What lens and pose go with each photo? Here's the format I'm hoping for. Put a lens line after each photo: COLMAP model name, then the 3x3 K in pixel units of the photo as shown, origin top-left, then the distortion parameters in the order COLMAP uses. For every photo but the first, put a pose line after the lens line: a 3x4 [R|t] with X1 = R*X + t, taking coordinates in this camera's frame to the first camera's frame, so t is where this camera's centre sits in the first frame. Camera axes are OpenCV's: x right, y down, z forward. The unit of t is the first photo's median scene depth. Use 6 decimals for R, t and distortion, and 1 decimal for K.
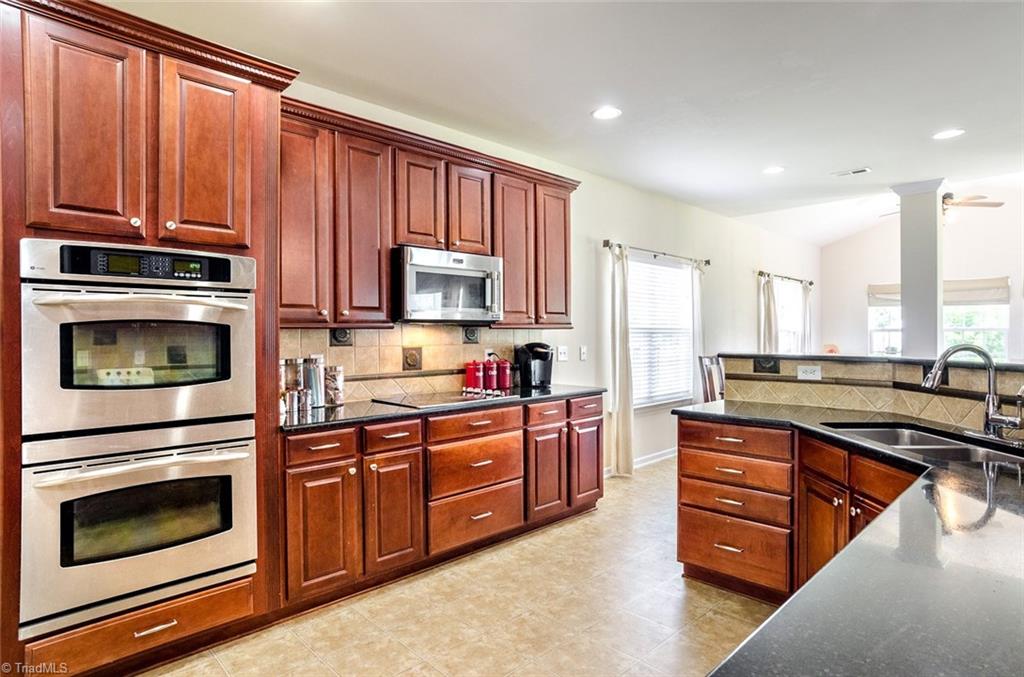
lens RADIAL K [[579.0, 0, 506.7], [0, 579.0, 341.4], [0, 0, 1]] dist [-0.033988, 0.001054]
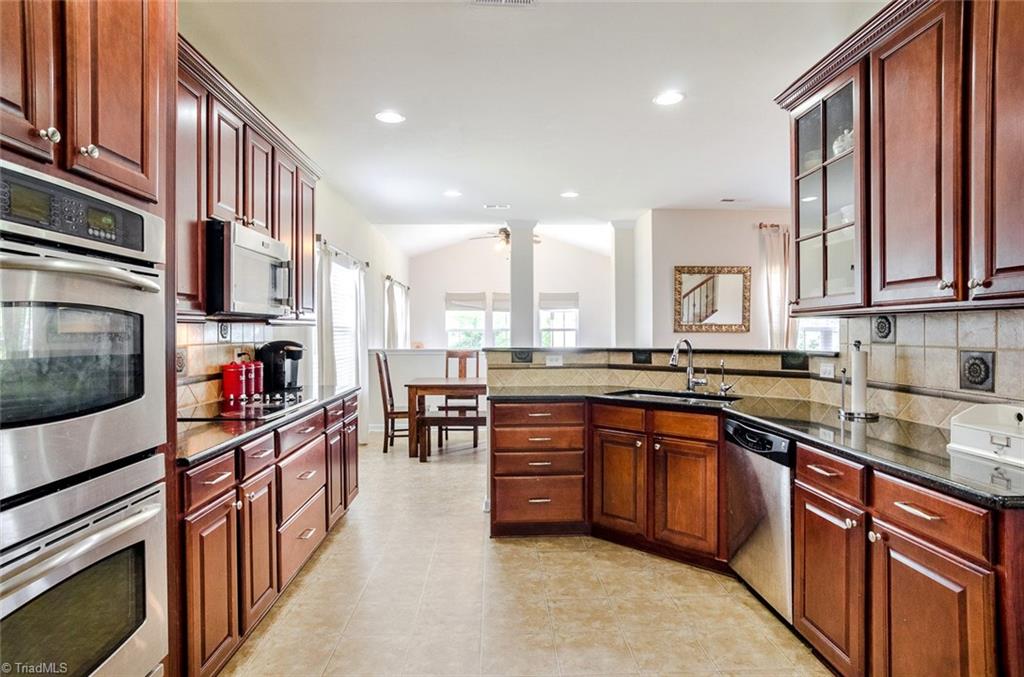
lens RADIAL K [[579.0, 0, 506.7], [0, 579.0, 341.4], [0, 0, 1]] dist [-0.033988, 0.001054]
pose [[0.659478, -0.010154, 0.751655, -0.593207], [0.008179, 0.999947, 0.006332, 0.000814], [-0.751679, 0.001972, 0.659526, 0.208669]]
